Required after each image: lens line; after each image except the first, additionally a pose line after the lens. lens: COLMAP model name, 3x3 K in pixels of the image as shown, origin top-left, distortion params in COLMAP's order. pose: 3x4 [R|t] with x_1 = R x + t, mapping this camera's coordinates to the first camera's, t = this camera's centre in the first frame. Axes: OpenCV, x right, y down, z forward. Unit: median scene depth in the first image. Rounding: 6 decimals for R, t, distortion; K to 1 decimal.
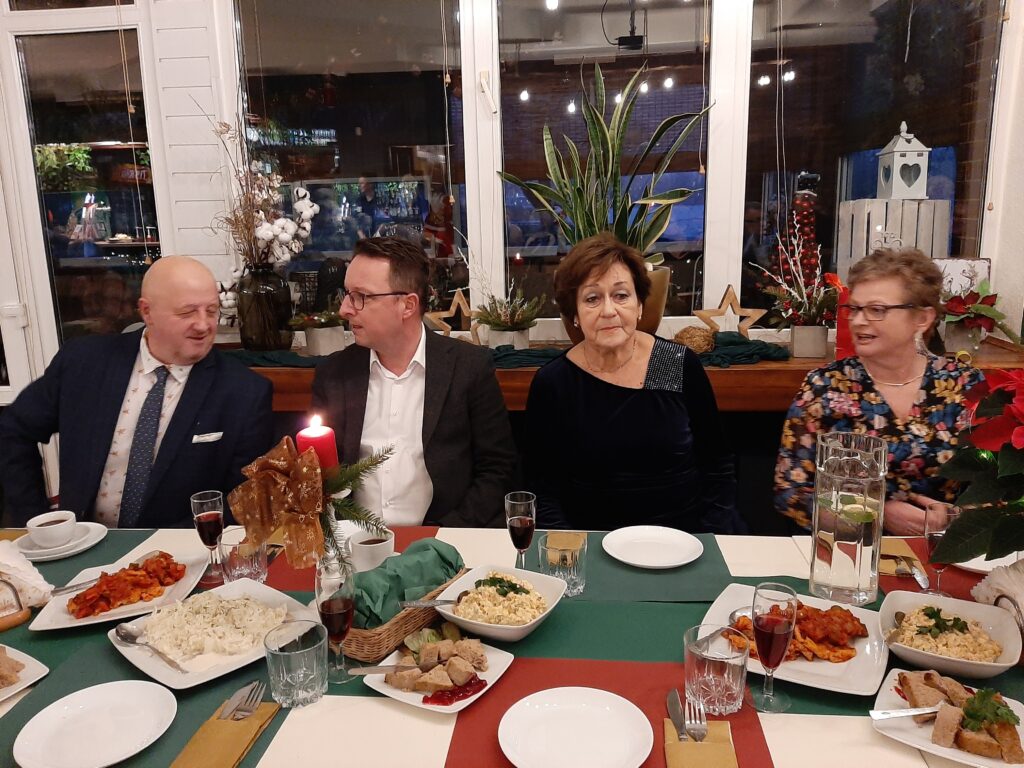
lens RADIAL K [[787.5, 0, 507.0], [0, 787.5, 387.6], [0, 0, 1]] dist [0.091452, -0.152233]
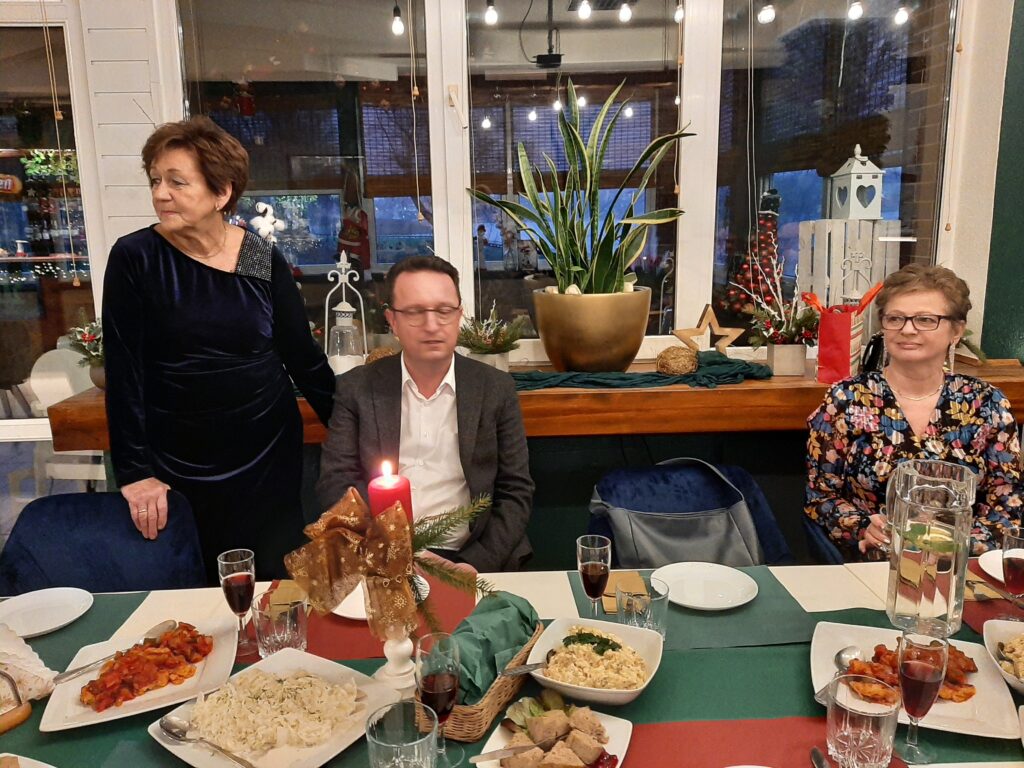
lens RADIAL K [[787.5, 0, 507.0], [0, 787.5, 387.6], [0, 0, 1]] dist [0.091452, -0.152233]
pose [[0.990245, -0.022903, 0.137443, -0.202105], [0.025211, 0.999568, -0.015080, -0.029254], [-0.137039, 0.018398, 0.990395, 0.088036]]
